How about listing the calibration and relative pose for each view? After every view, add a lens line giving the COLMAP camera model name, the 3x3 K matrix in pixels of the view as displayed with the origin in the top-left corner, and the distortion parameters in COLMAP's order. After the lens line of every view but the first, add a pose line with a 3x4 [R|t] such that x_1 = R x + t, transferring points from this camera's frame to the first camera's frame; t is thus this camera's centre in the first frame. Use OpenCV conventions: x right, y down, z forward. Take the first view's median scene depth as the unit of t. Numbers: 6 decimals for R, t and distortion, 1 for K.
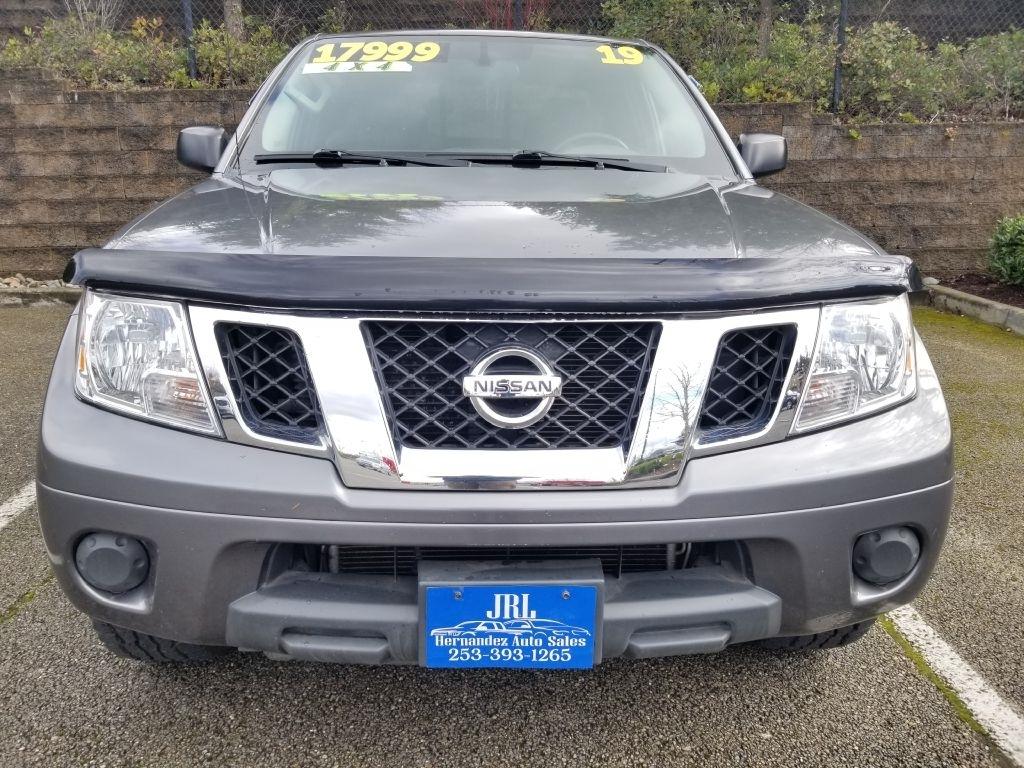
lens RADIAL K [[808.3, 0, 512.0], [0, 808.3, 384.0], [0, 0, 1]] dist [0.015346, -0.026899]
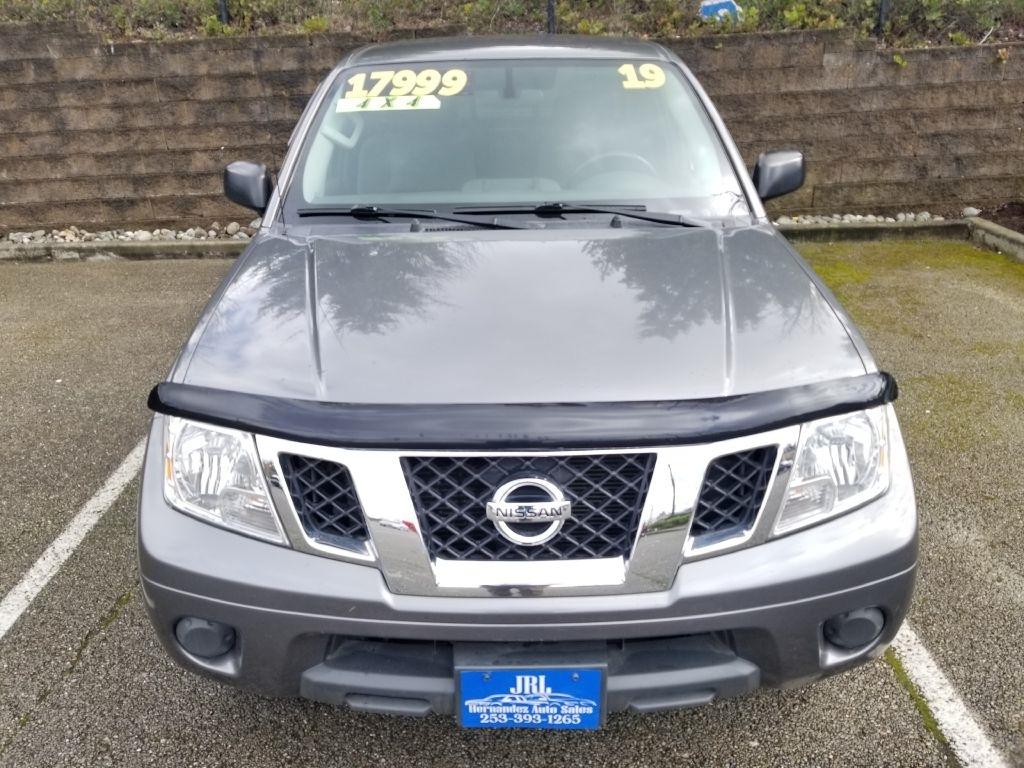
lens RADIAL K [[801.4, 0, 513.3], [0, 801.4, 387.7], [0, 0, 1]] dist [0.008571, -0.007670]
pose [[0.998732, -0.009391, -0.049453, 0.027066], [0.016071, 0.990516, 0.136455, -0.243139], [0.047702, -0.137077, 0.989411, -0.098852]]
